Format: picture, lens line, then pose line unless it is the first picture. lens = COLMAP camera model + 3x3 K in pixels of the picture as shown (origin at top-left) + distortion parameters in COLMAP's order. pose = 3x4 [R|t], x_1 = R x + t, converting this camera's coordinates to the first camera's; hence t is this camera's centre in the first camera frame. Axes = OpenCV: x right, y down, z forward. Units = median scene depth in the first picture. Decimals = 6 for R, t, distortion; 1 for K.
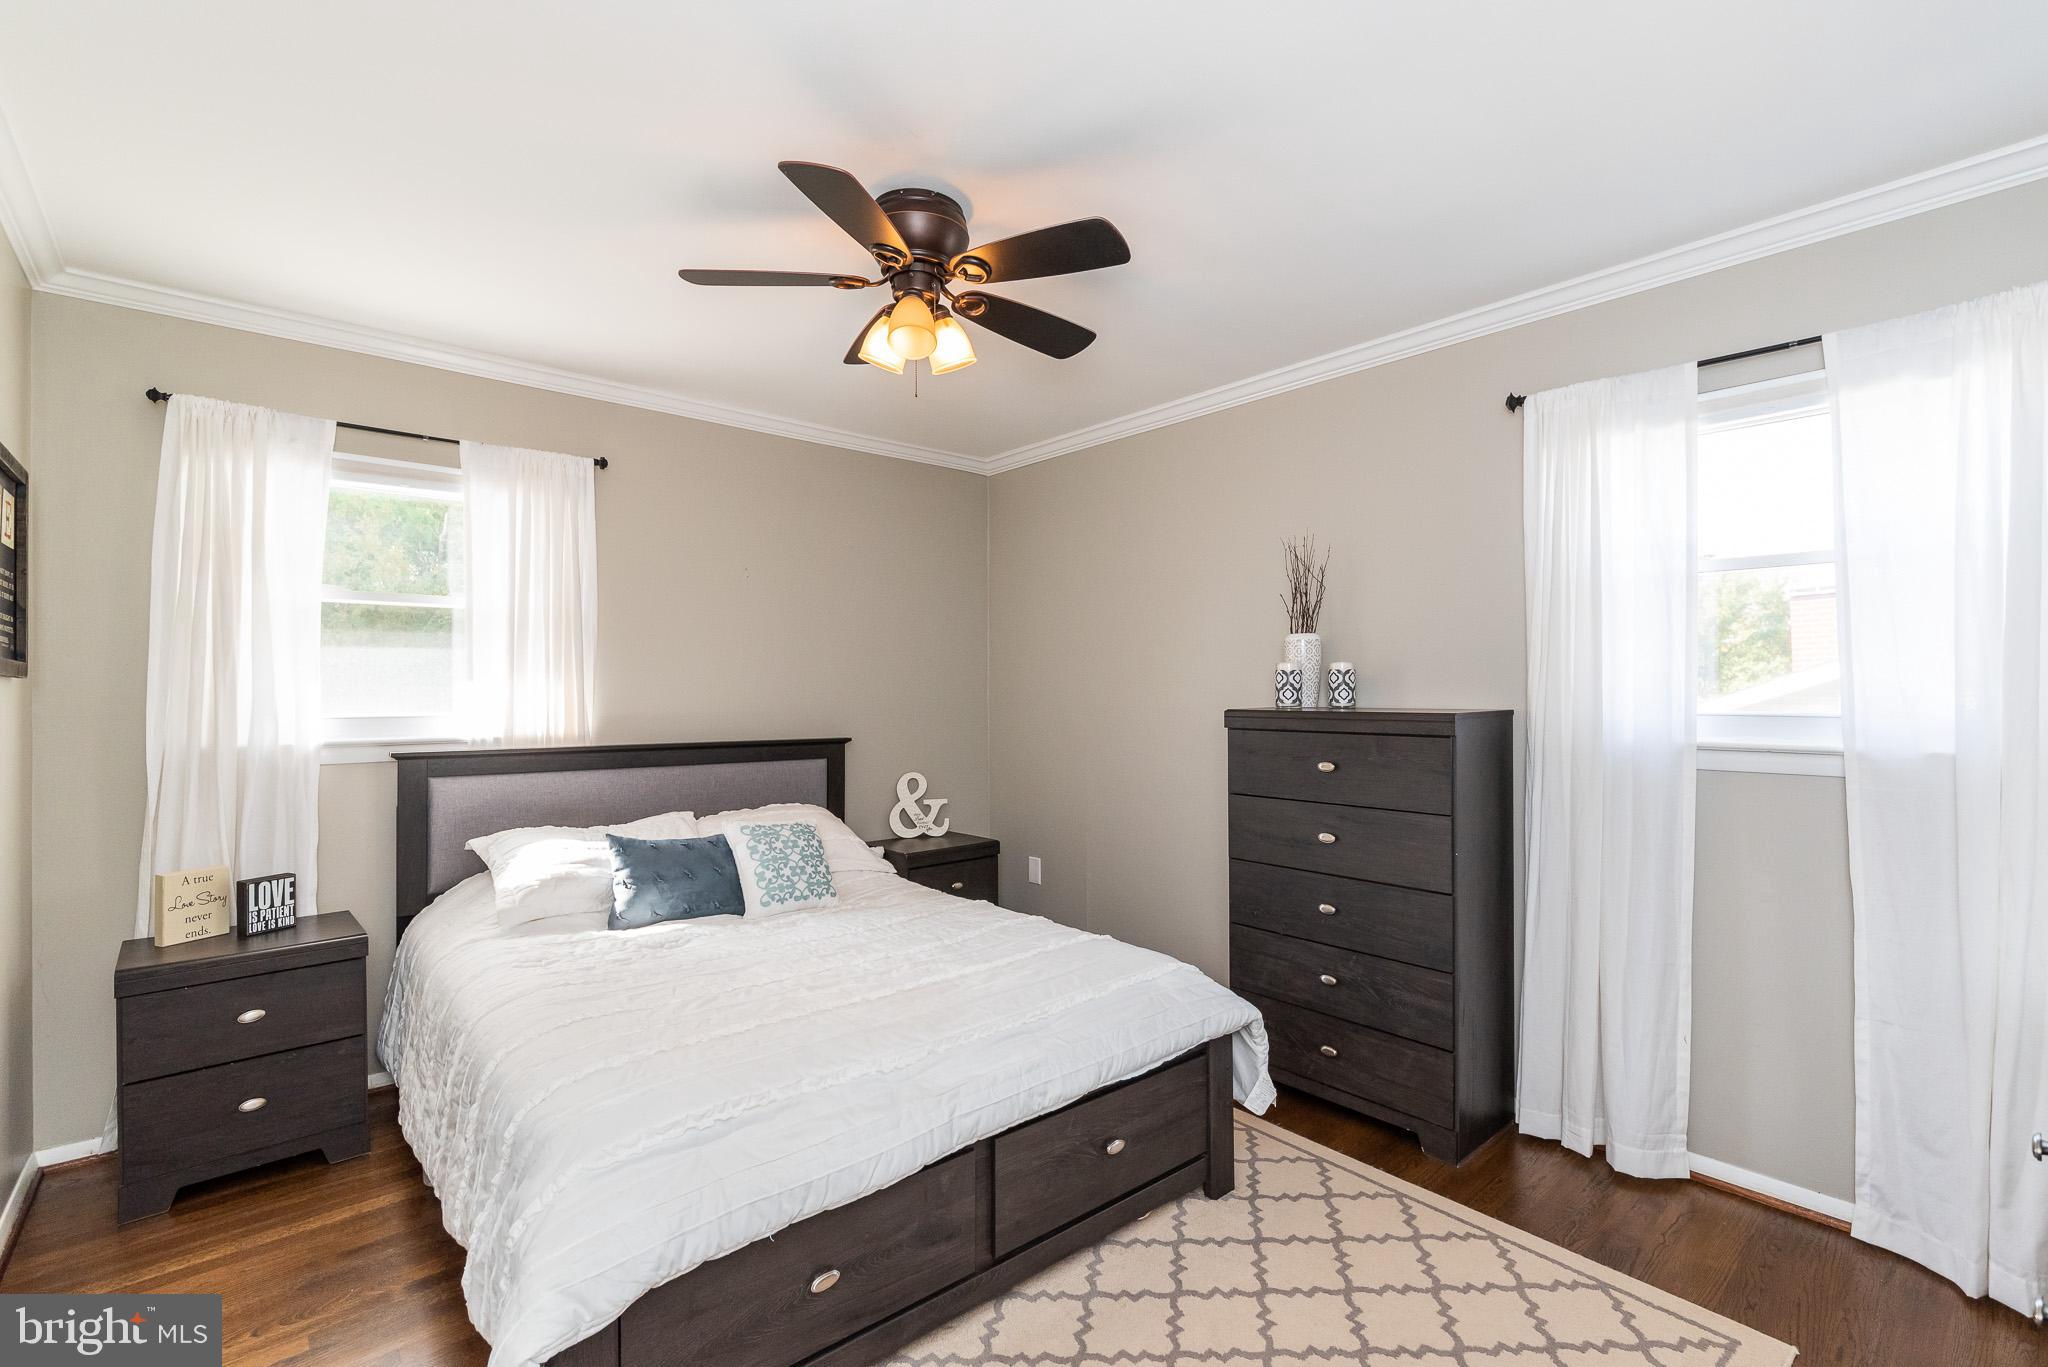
lens RADIAL K [[912.5, 0, 1030.5], [0, 912.5, 689.2], [0, 0, 1]] dist [-0.003242, -0.000354]
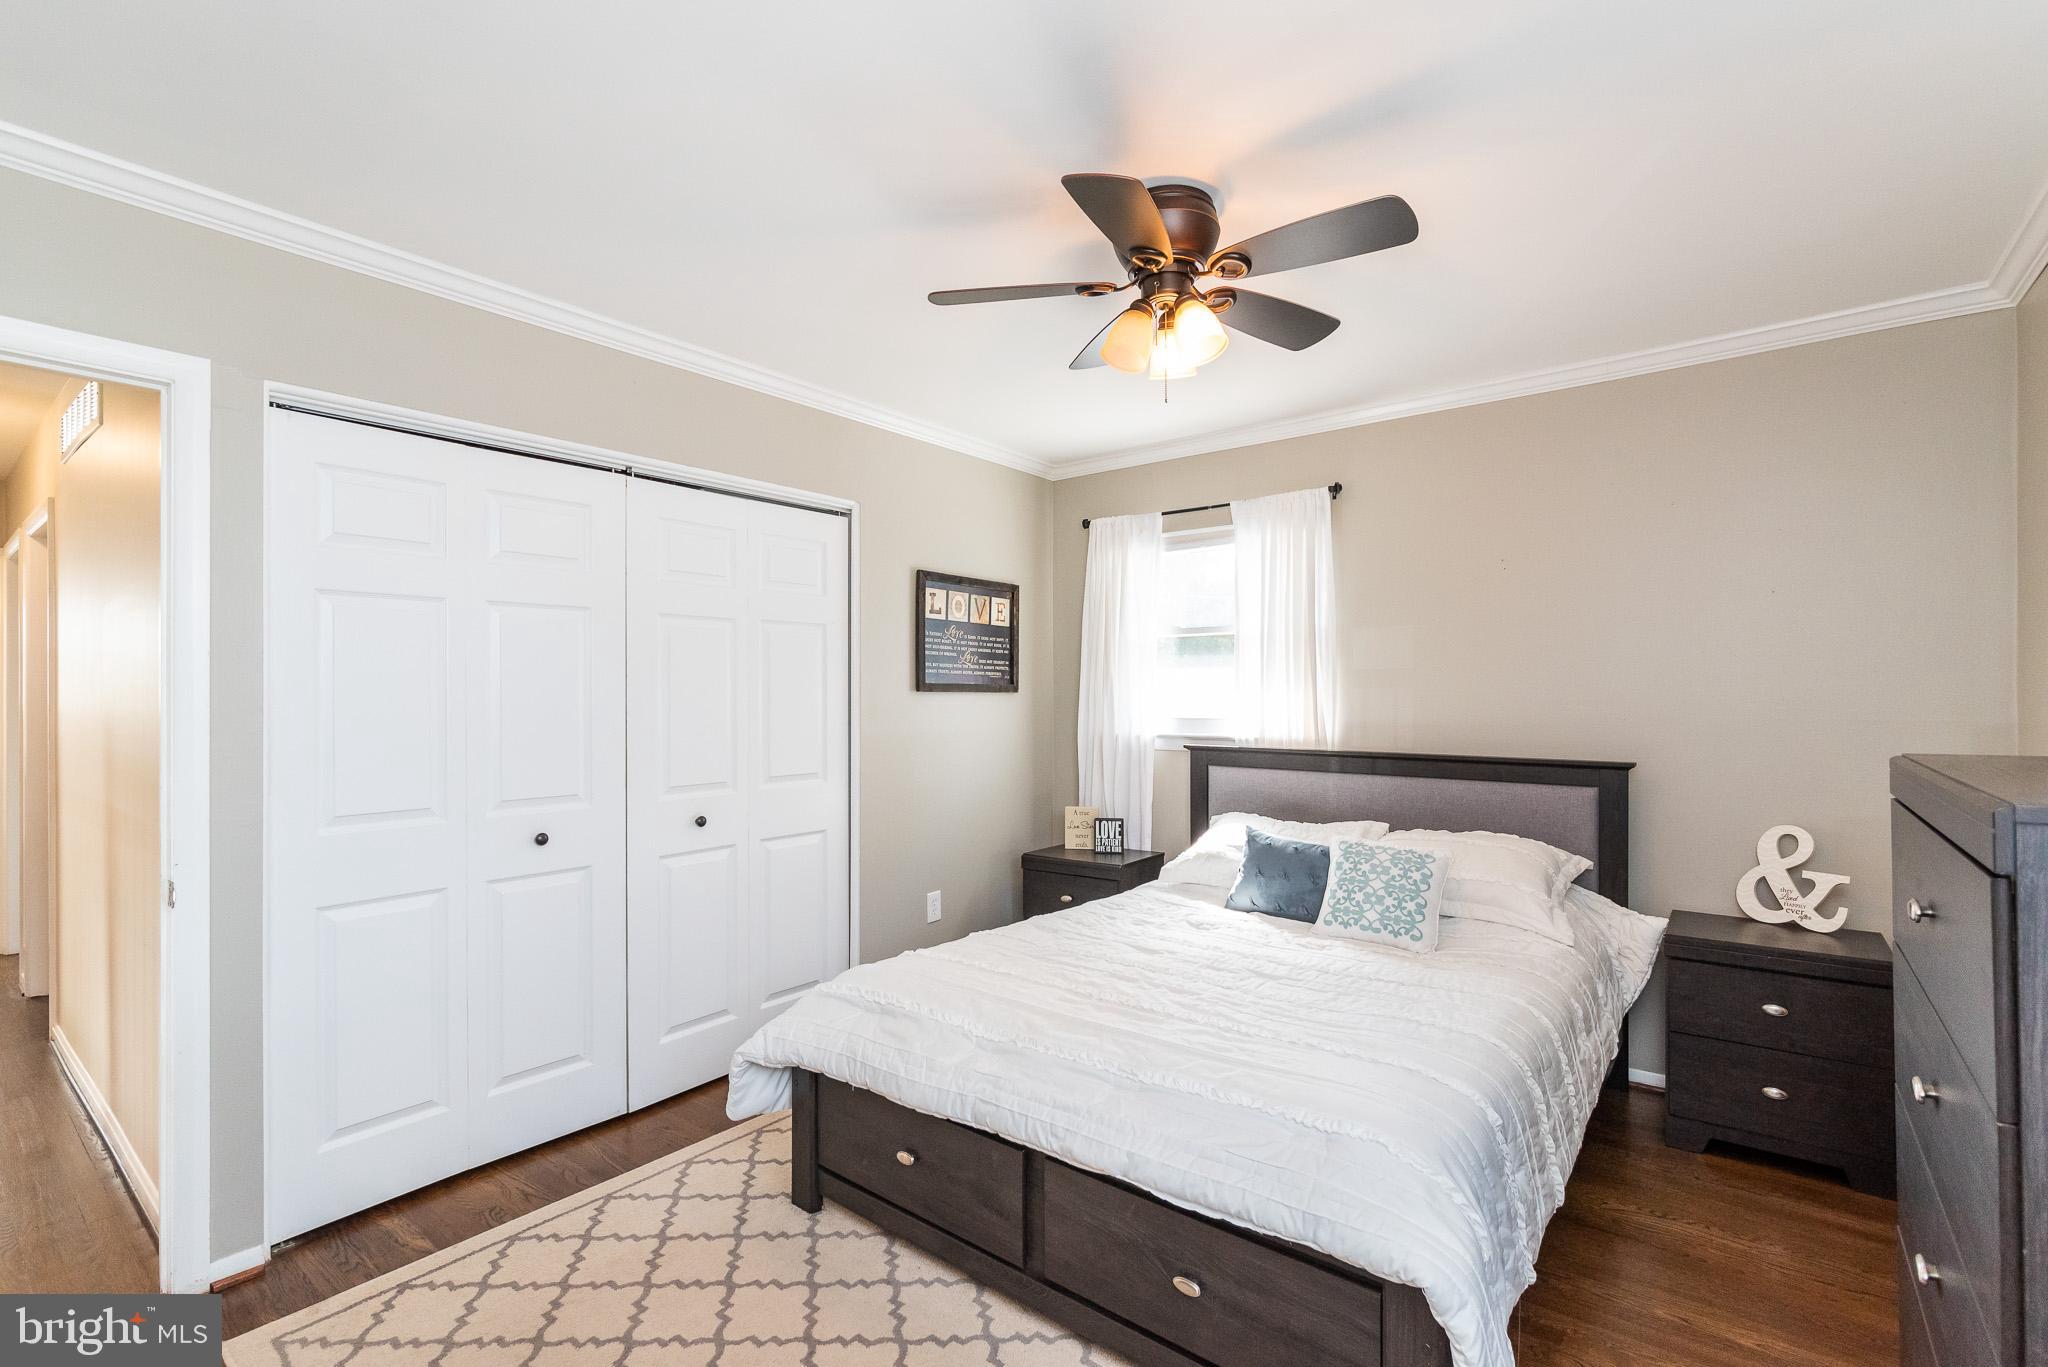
lens RADIAL K [[912.5, 0, 1030.5], [0, 912.5, 689.2], [0, 0, 1]] dist [-0.003242, -0.000354]
pose [[0.188231, -0.002474, -0.982122, 0.619504], [0.006648, 0.999977, -0.001245, -0.013418], [0.982102, -0.006295, 0.188244, 0.525174]]
